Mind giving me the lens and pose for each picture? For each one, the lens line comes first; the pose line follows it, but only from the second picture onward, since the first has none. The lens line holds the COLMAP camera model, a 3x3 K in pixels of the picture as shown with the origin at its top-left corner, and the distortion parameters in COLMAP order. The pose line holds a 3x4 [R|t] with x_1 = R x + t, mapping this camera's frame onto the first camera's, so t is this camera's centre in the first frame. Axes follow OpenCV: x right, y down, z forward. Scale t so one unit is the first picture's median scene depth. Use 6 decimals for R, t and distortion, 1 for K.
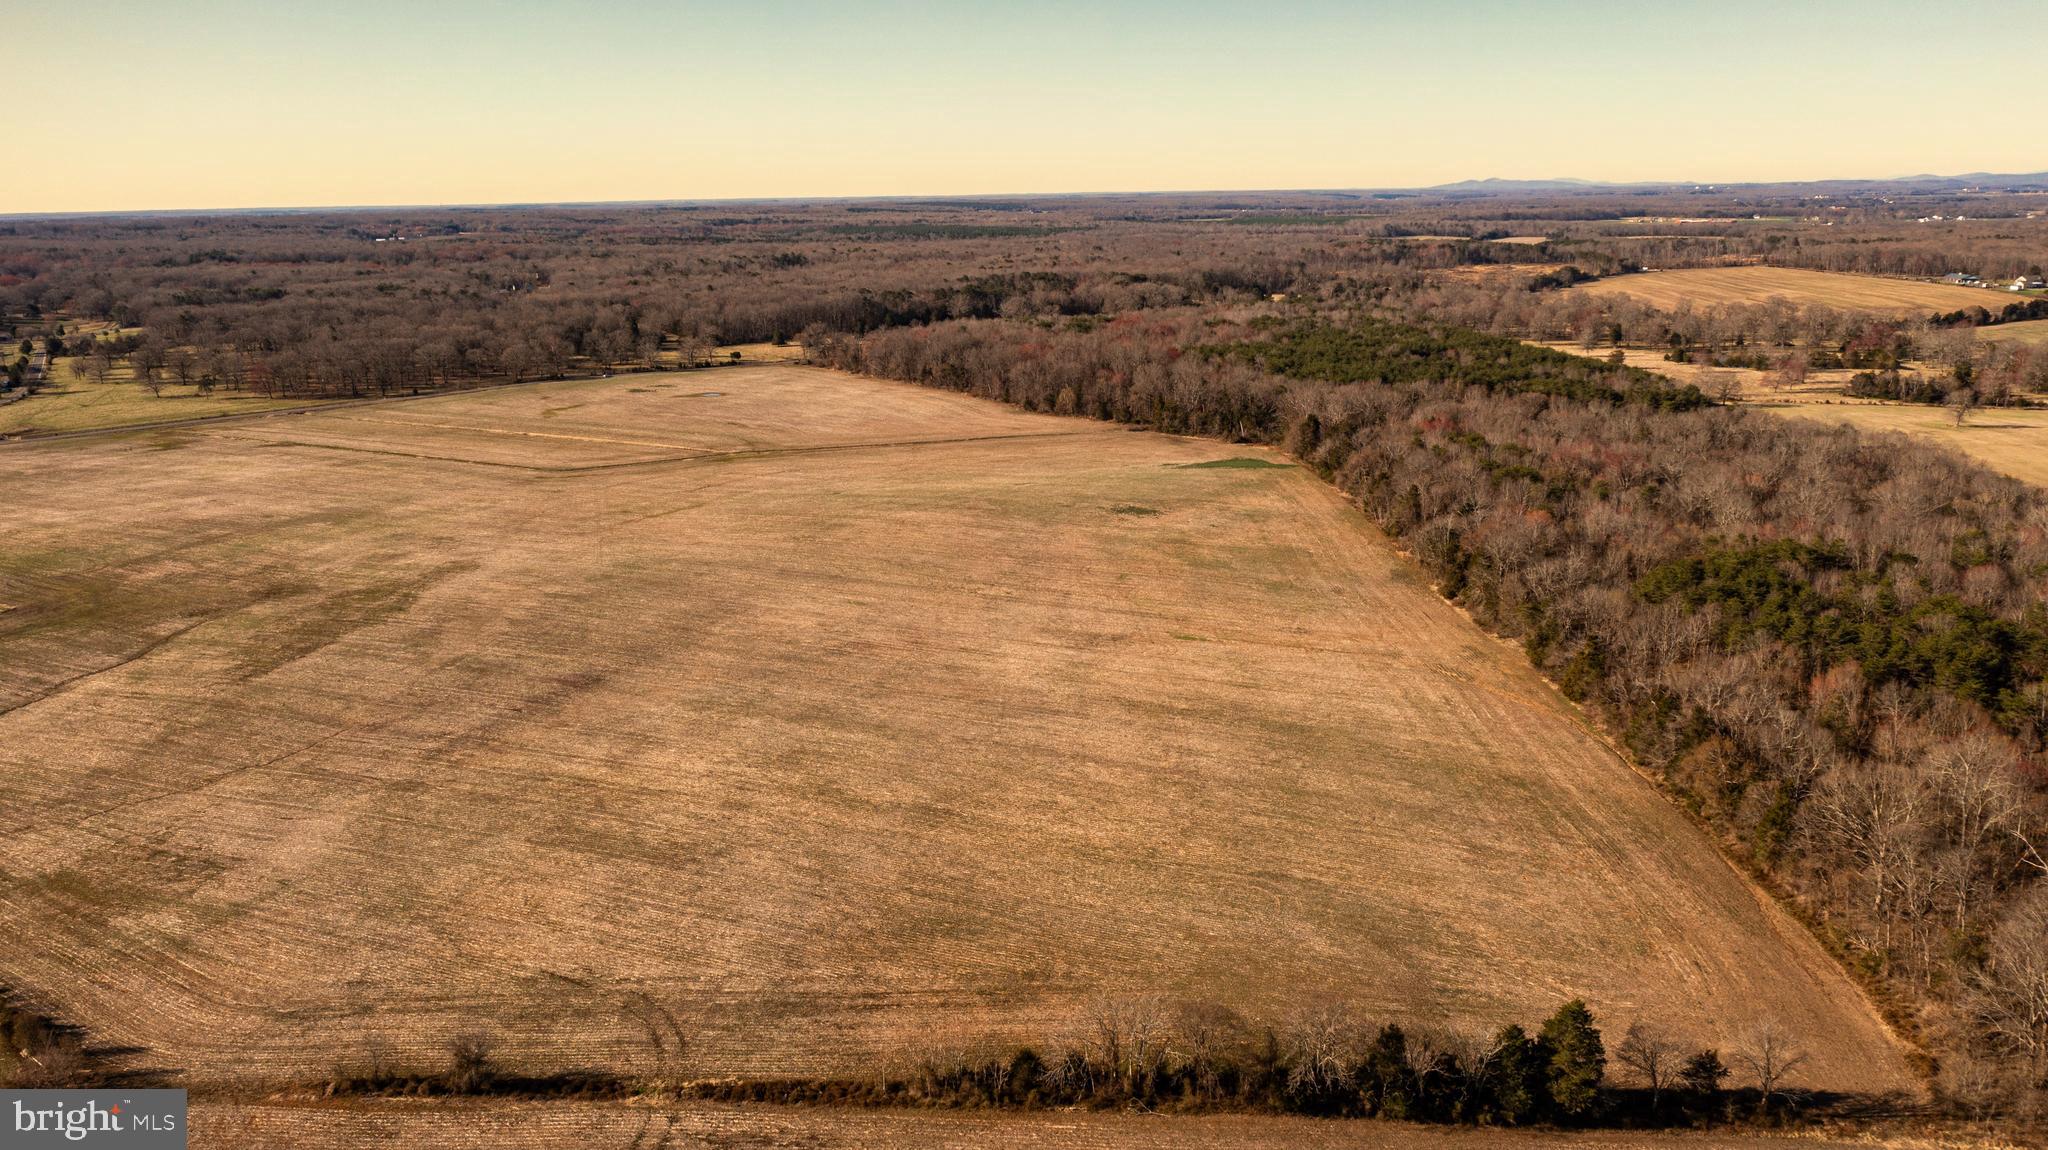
lens RADIAL K [[1614.8, 0, 1029.3], [0, 1614.8, 585.8], [0, 0, 1]] dist [-0.006770, -0.007732]
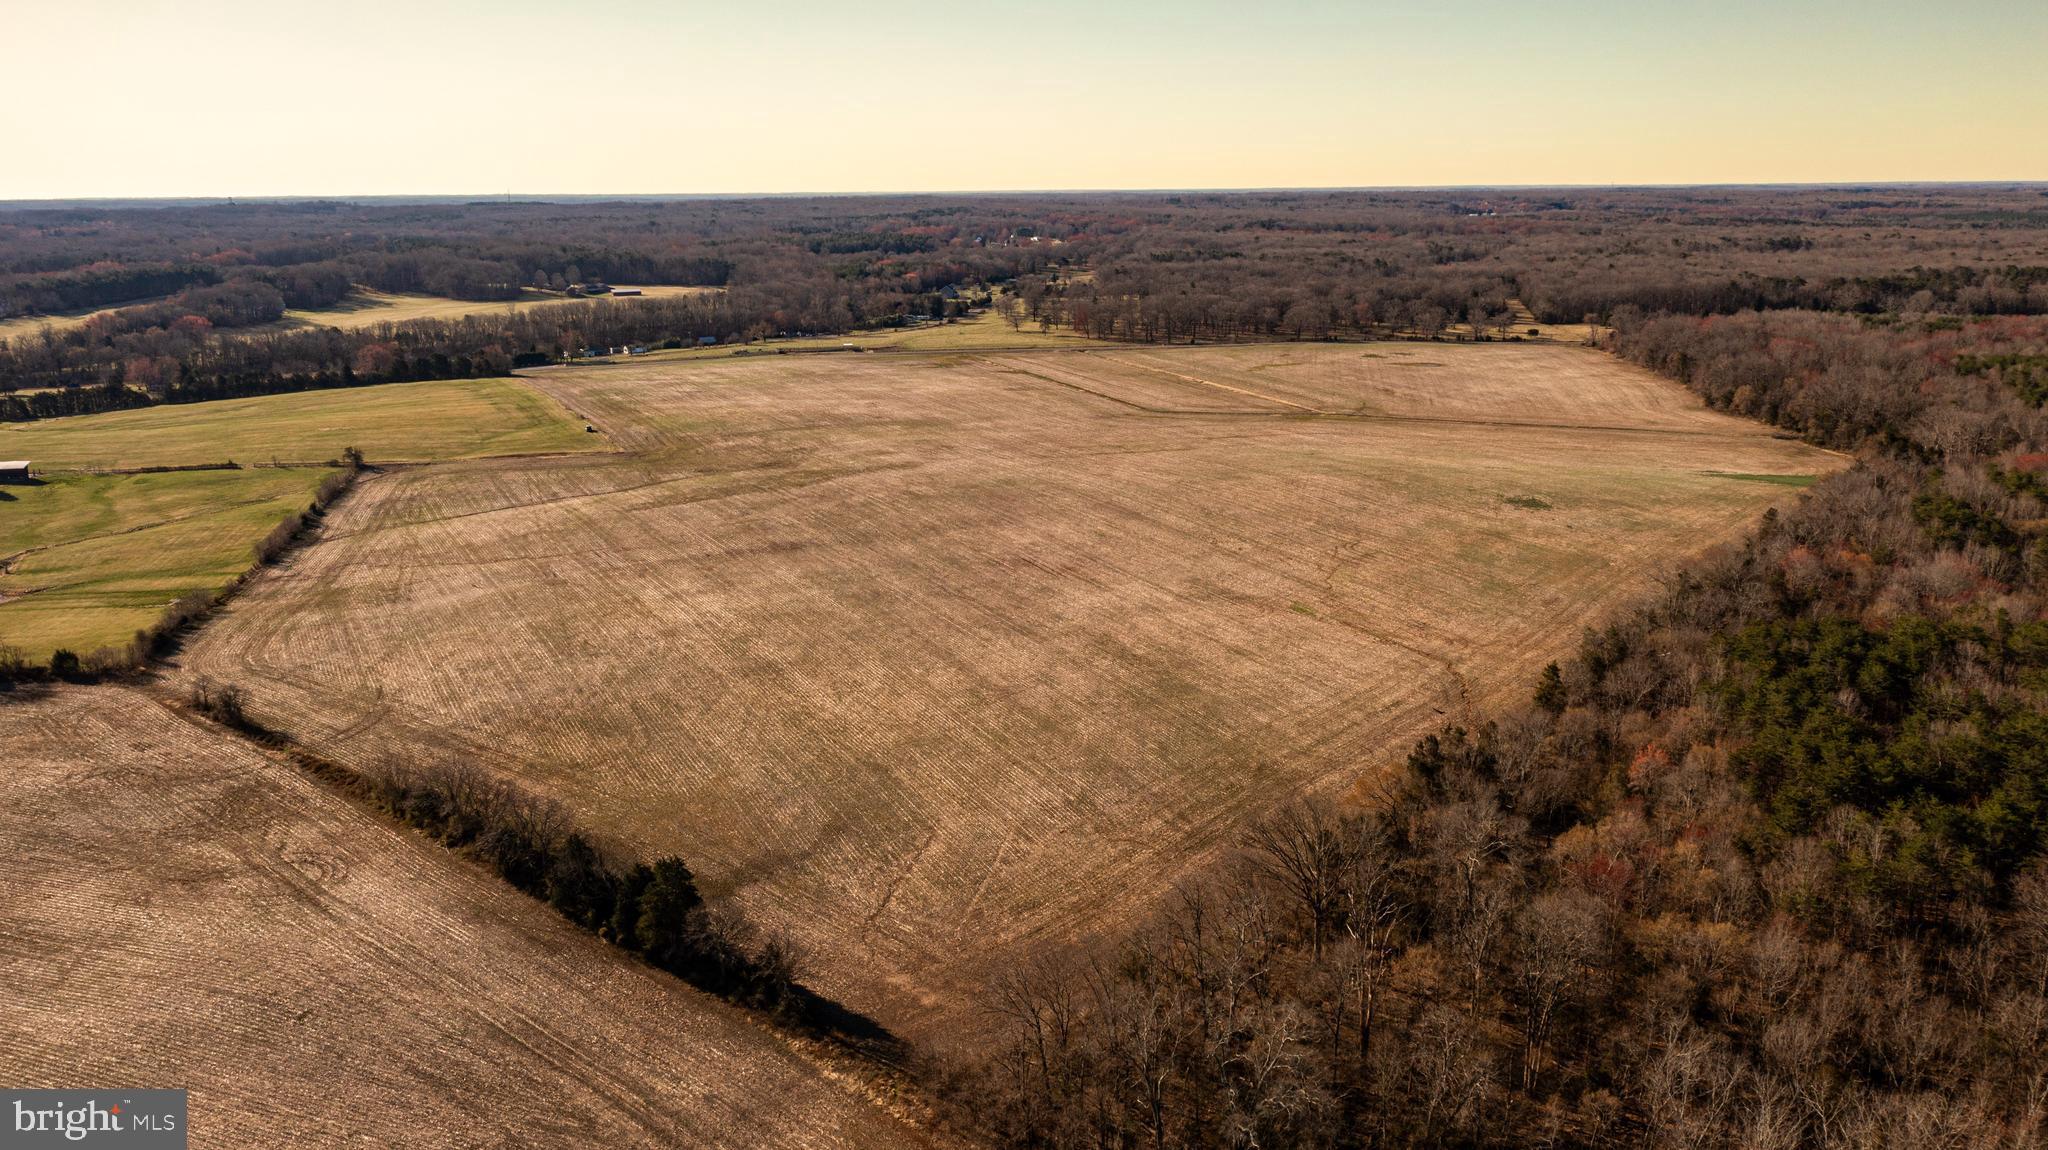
lens RADIAL K [[1614.8, 0, 1030.4], [0, 1614.8, 566.3], [0, 0, 1]] dist [-0.006770, -0.007732]
pose [[0.762884, 0.157631, -0.627025, 0.335704], [-0.157053, 0.985956, 0.056783, -0.013873], [0.627170, 0.055158, 0.776927, 0.072623]]
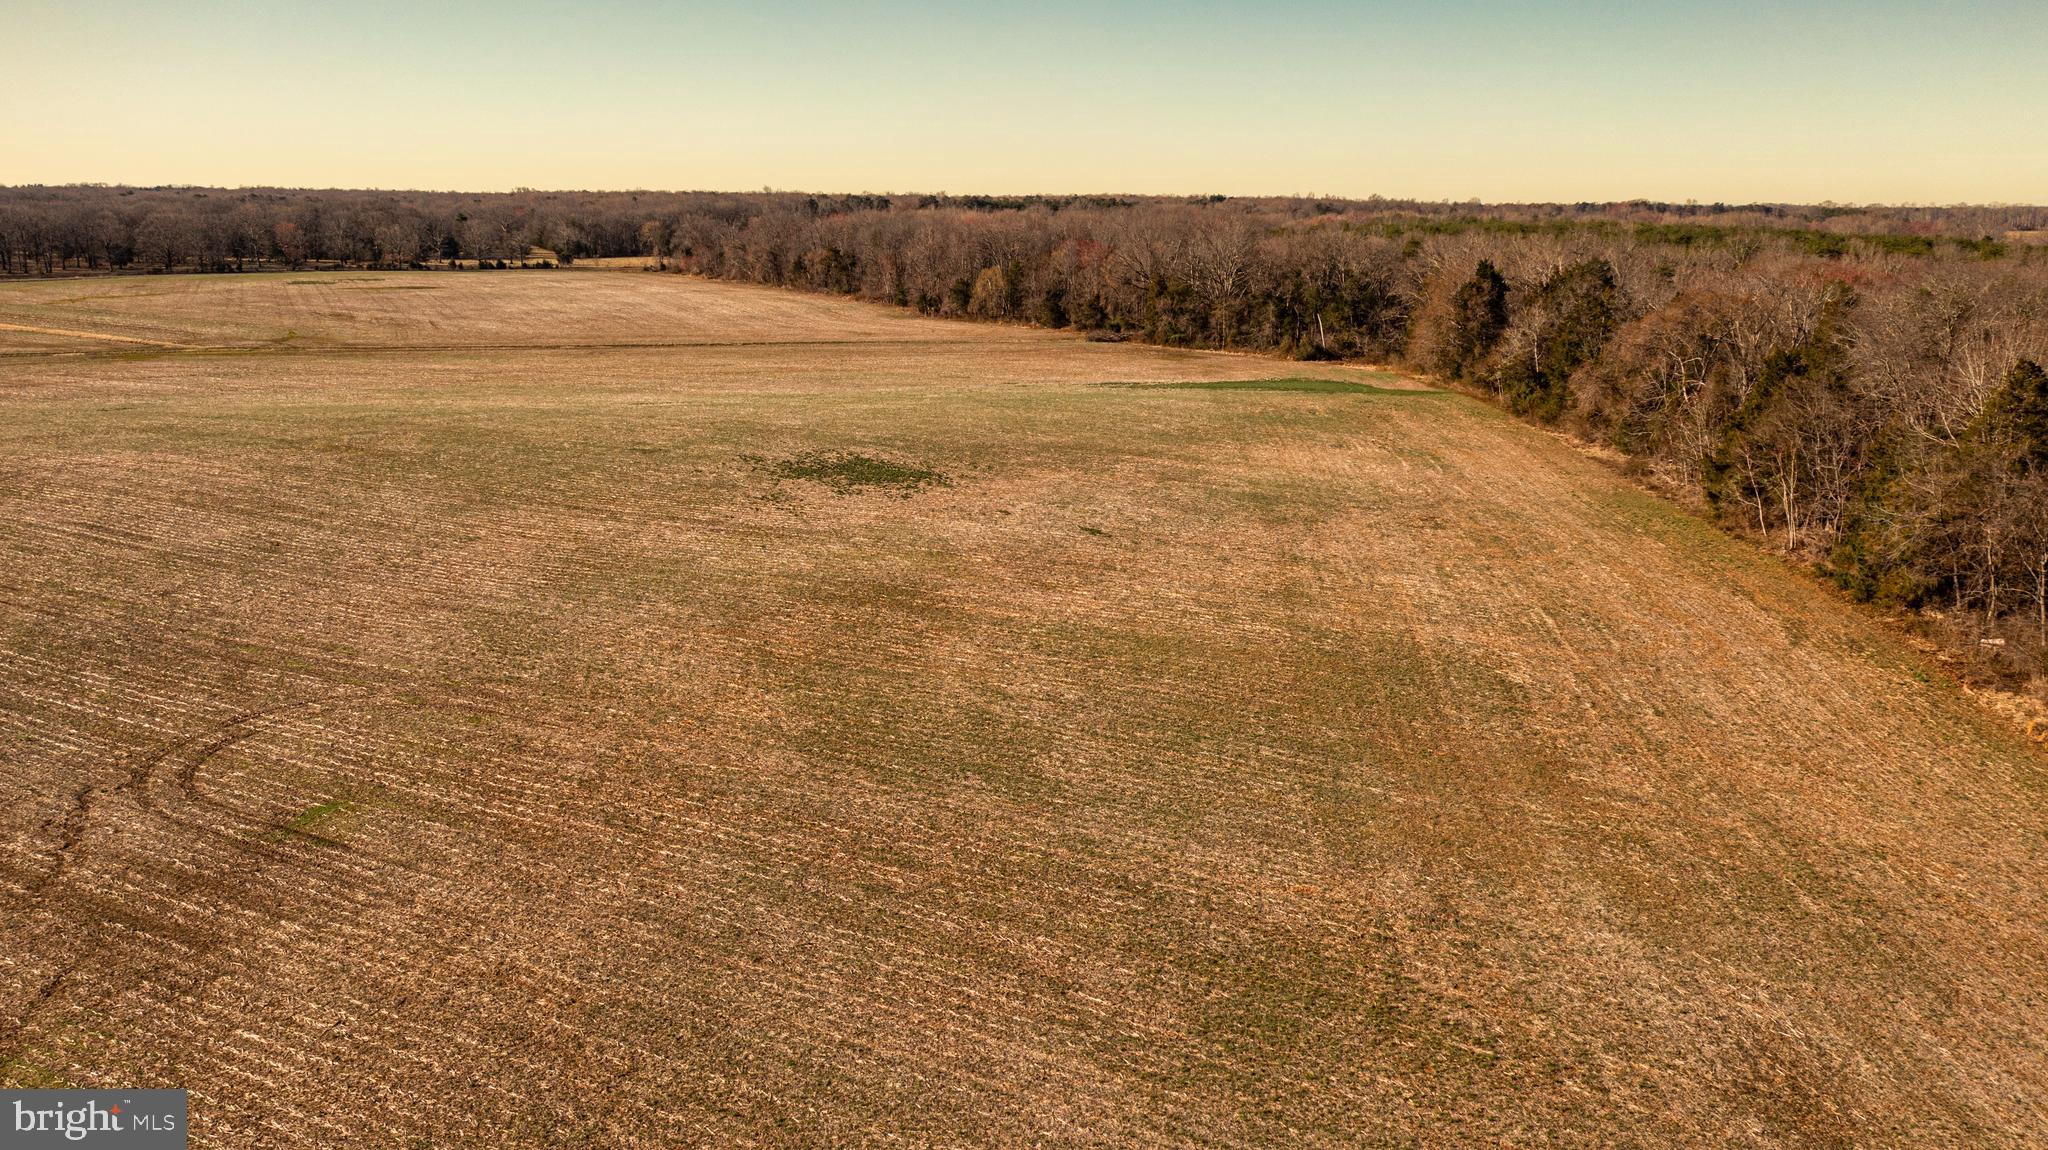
lens RADIAL K [[1614.8, 0, 1022.2], [0, 1614.8, 569.7], [0, 0, 1]] dist [-0.006770, -0.007732]
pose [[0.995676, 0.037771, -0.084872, 0.090920], [-0.039409, 0.999066, -0.017703, -0.019523], [0.084124, 0.020971, 0.996235, 0.553971]]
